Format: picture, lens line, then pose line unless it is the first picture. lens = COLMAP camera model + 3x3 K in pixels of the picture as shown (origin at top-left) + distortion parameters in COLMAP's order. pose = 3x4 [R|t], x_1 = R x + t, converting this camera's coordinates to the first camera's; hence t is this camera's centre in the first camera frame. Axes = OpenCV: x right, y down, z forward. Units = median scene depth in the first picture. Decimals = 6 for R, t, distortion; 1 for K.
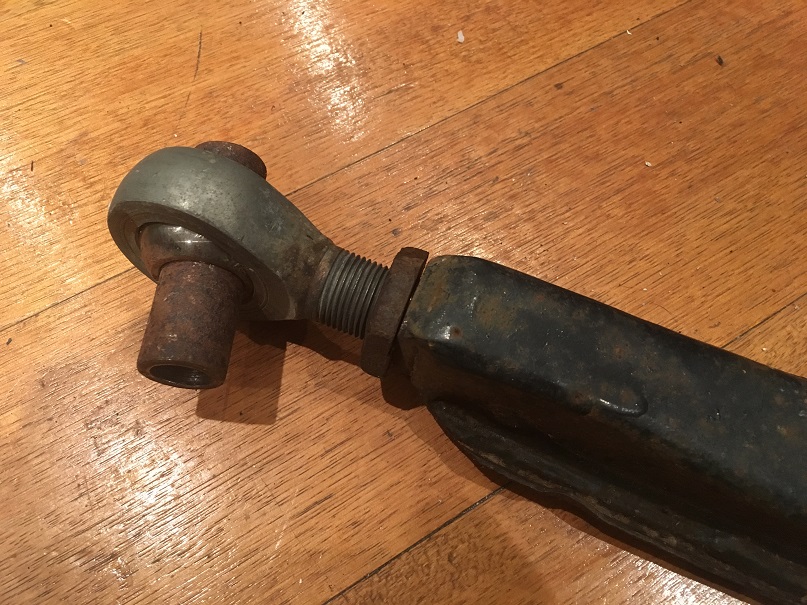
lens RADIAL K [[680.7, 0, 402.0], [0, 680.7, 301.3], [0, 0, 1]] dist [0.047075, -0.089931]
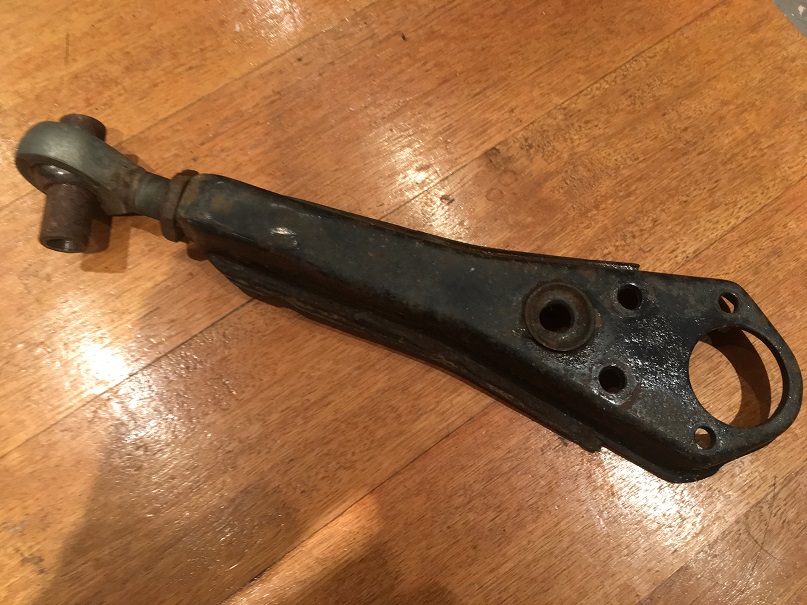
lens RADIAL K [[680.7, 0, 406.6], [0, 680.7, 304.1], [0, 0, 1]] dist [0.047075, -0.089931]
pose [[0.997318, -0.059307, 0.042881, 0.452314], [0.052646, 0.988384, 0.142569, 0.042167], [-0.050838, -0.139929, 0.988856, -0.806308]]
